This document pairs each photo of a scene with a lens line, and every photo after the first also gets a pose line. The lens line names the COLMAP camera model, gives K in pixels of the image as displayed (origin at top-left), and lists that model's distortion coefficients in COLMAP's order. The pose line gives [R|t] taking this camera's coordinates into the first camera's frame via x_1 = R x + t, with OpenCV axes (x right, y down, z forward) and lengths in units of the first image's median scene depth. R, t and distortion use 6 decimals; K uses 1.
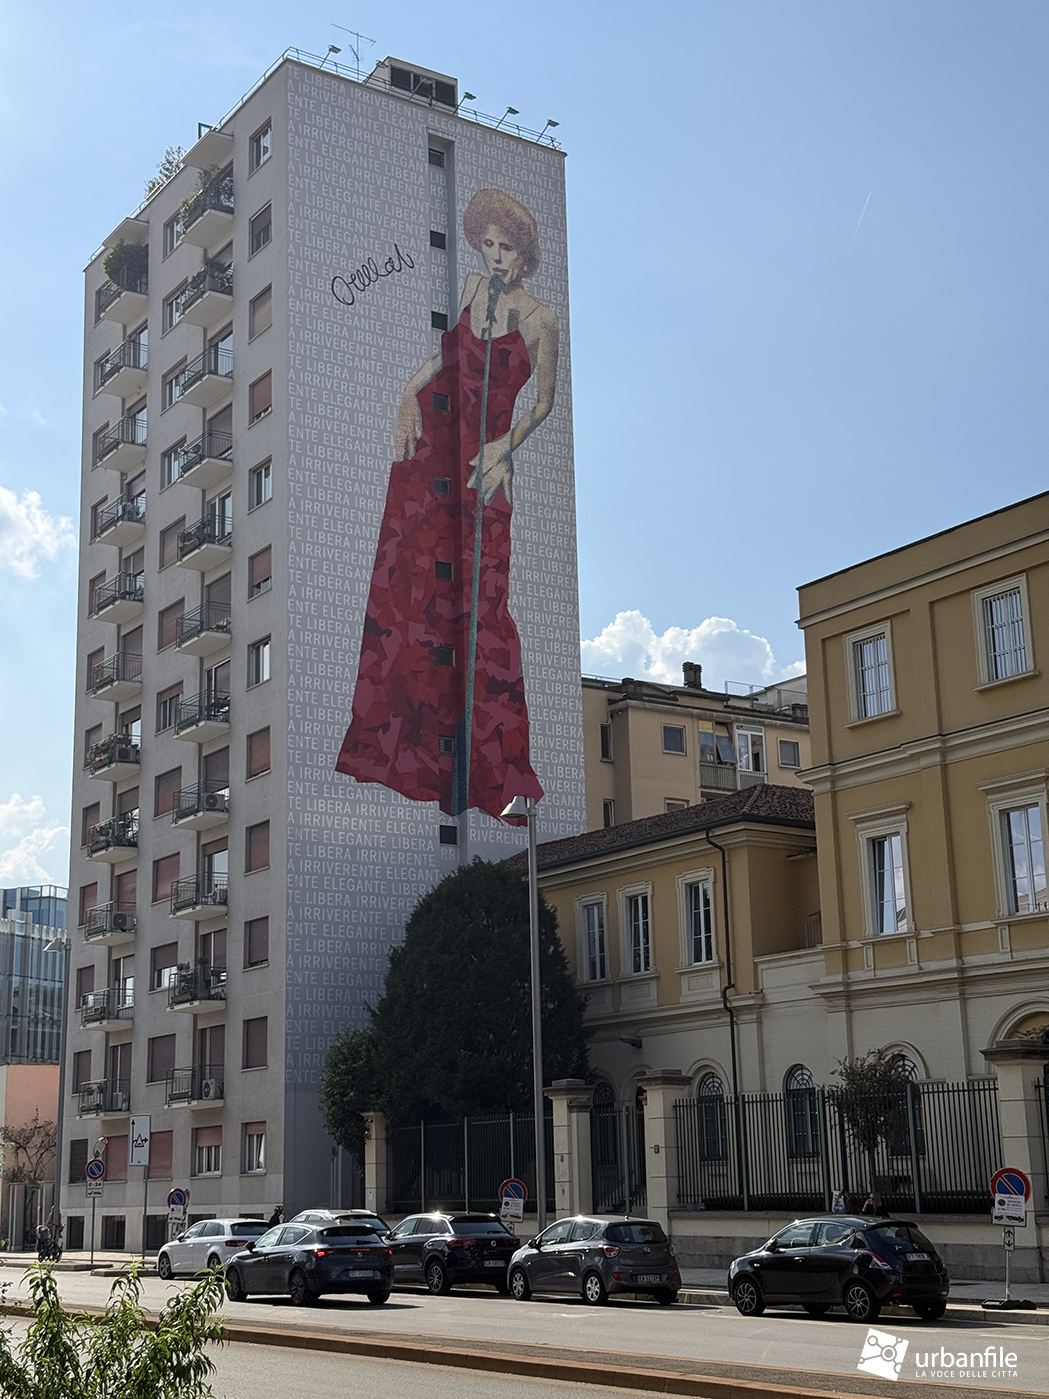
lens RADIAL K [[1965.7, 0, 524.5], [0, 1965.7, 699.5], [0, 0, 1]] dist [0.084891, 0.061518]
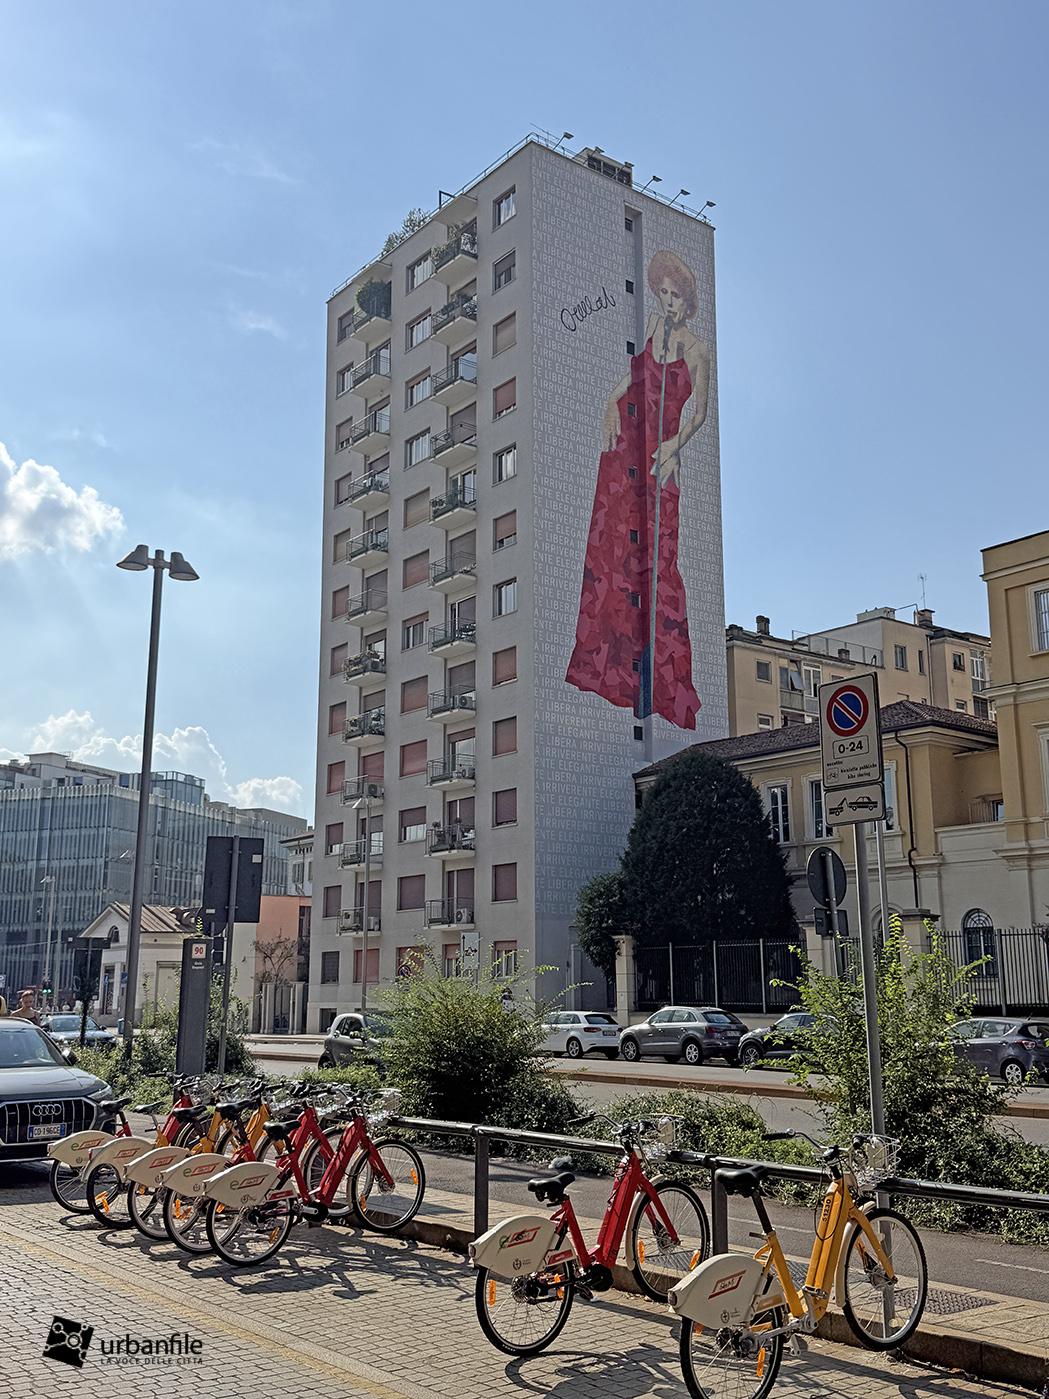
lens RADIAL K [[1385.2, 0, 524.5], [0, 1385.2, 699.5], [0, 0, 1]] dist [0.116621, -0.205196]
pose [[0.997498, 0.035087, 0.061368, -0.168287], [-0.036921, 0.998897, 0.029001, 0.020784], [-0.060283, -0.031194, 0.997694, 0.060659]]
